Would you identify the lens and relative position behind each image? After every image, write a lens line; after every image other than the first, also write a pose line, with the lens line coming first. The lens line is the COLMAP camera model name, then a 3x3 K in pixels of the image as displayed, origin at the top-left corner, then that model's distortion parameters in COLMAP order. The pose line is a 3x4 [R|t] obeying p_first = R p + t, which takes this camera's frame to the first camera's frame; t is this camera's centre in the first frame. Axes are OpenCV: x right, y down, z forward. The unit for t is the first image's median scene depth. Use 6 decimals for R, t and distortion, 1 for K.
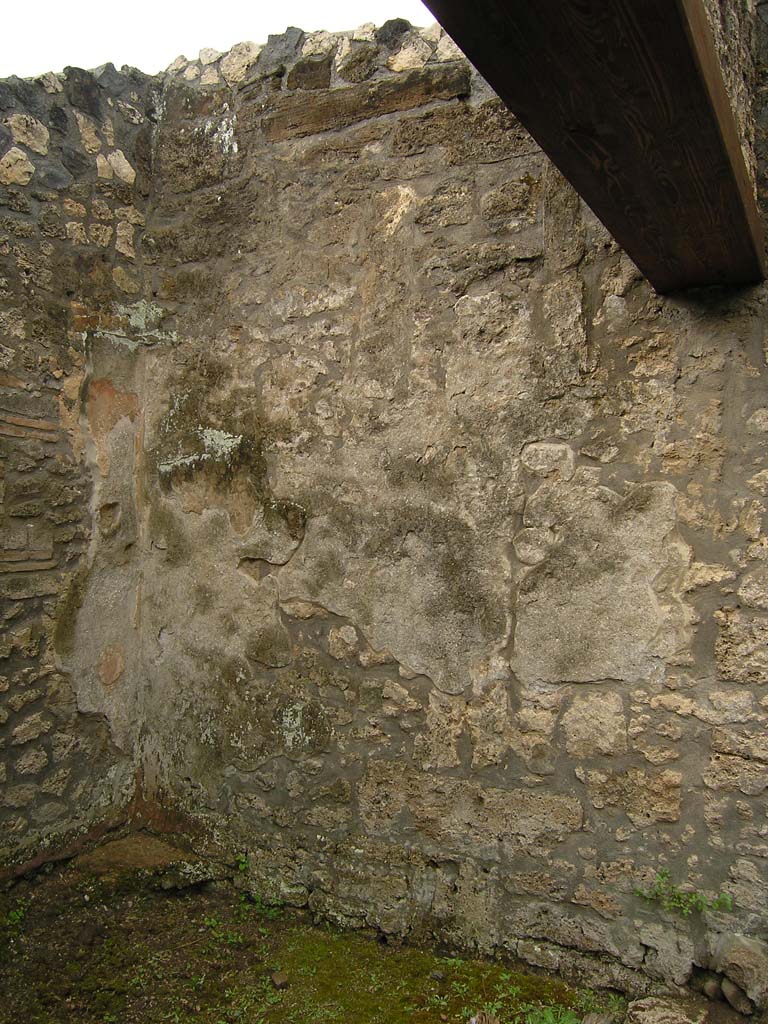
lens RADIAL K [[830.4, 0, 376.6], [0, 830.4, 512.5], [0, 0, 1]] dist [-0.106339, 0.051118]
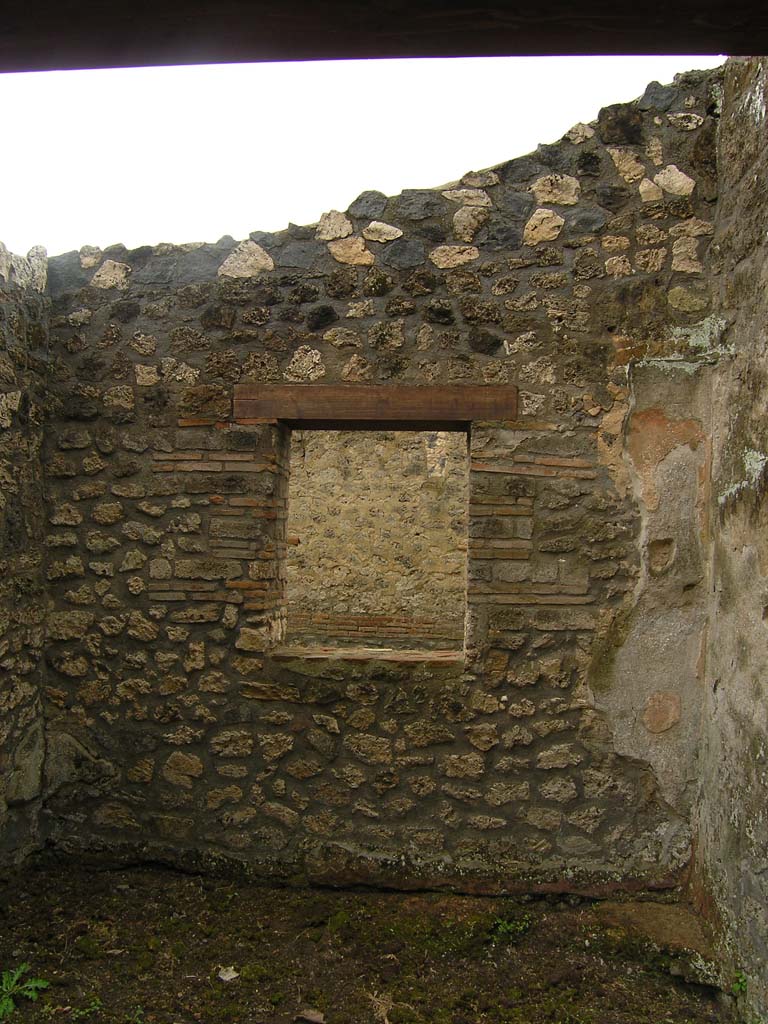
lens RADIAL K [[830.4, 0, 377.8], [0, 830.4, 513.7], [0, 0, 1]] dist [-0.106339, 0.051118]
pose [[0.423016, -0.029202, -0.905652, 0.404026], [-0.013416, 0.999169, -0.038484, -0.000207], [0.906023, 0.028429, 0.422273, 0.321216]]
